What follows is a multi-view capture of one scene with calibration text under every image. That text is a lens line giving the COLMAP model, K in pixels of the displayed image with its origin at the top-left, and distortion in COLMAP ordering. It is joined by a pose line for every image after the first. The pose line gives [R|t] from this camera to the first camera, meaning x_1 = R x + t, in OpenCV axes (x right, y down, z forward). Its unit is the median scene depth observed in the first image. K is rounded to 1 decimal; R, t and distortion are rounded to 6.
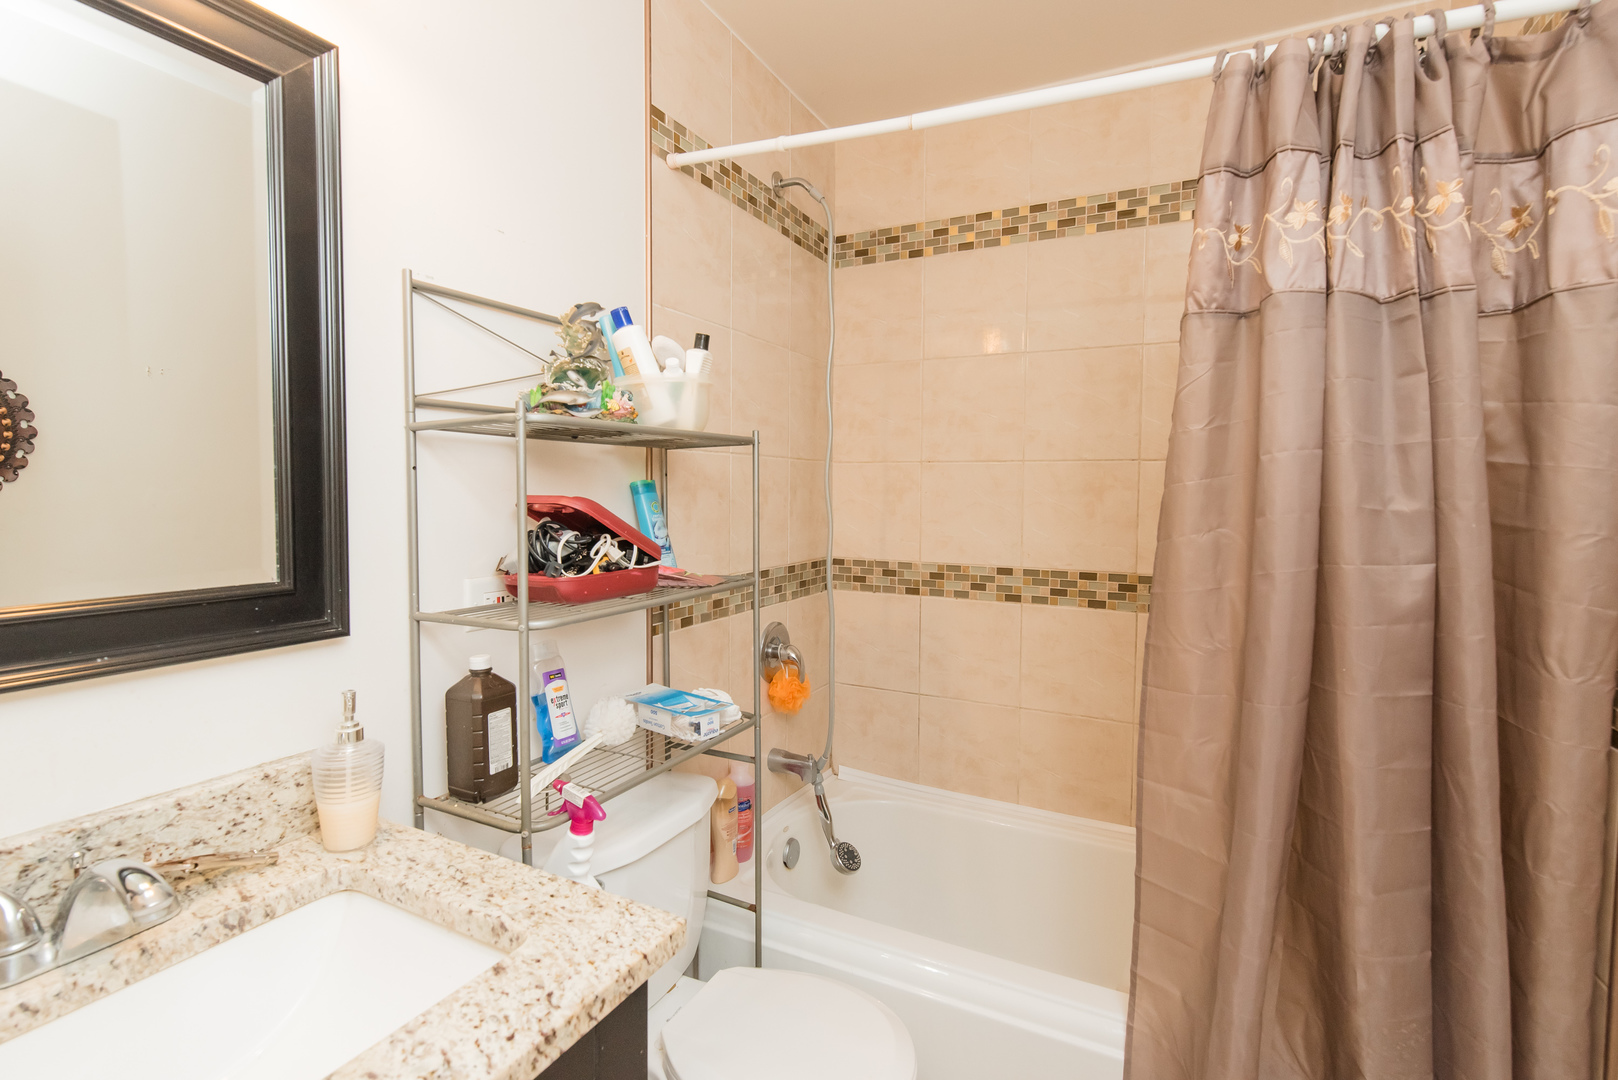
lens RADIAL K [[739.5, 0, 809.0], [0, 739.5, 540.0], [0, 0, 1]] dist [-0.002793, 0.000859]
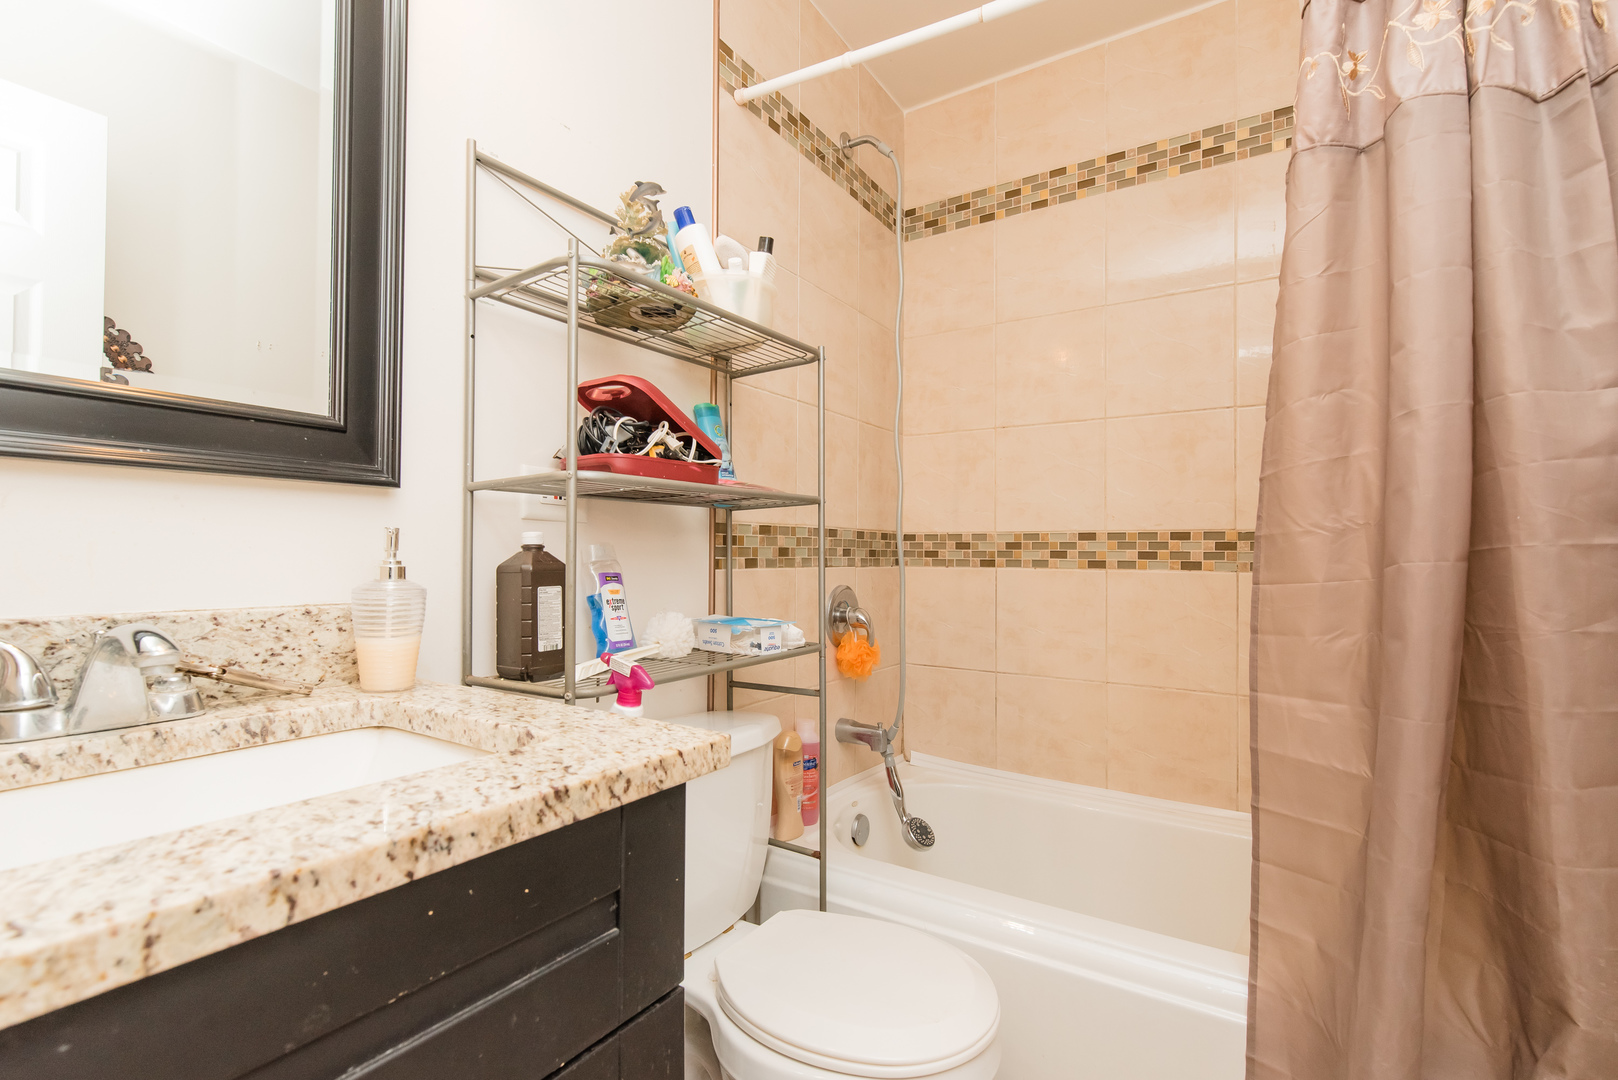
lens RADIAL K [[728.0, 0, 809.0], [0, 728.0, 540.0], [0, 0, 1]] dist [-0.001569, 0.000348]
pose [[0.995028, -0.002474, -0.099568, 0.007672], [-0.003568, 0.998164, -0.060459, 0.190484], [0.099534, 0.060514, 0.993192, 0.078539]]
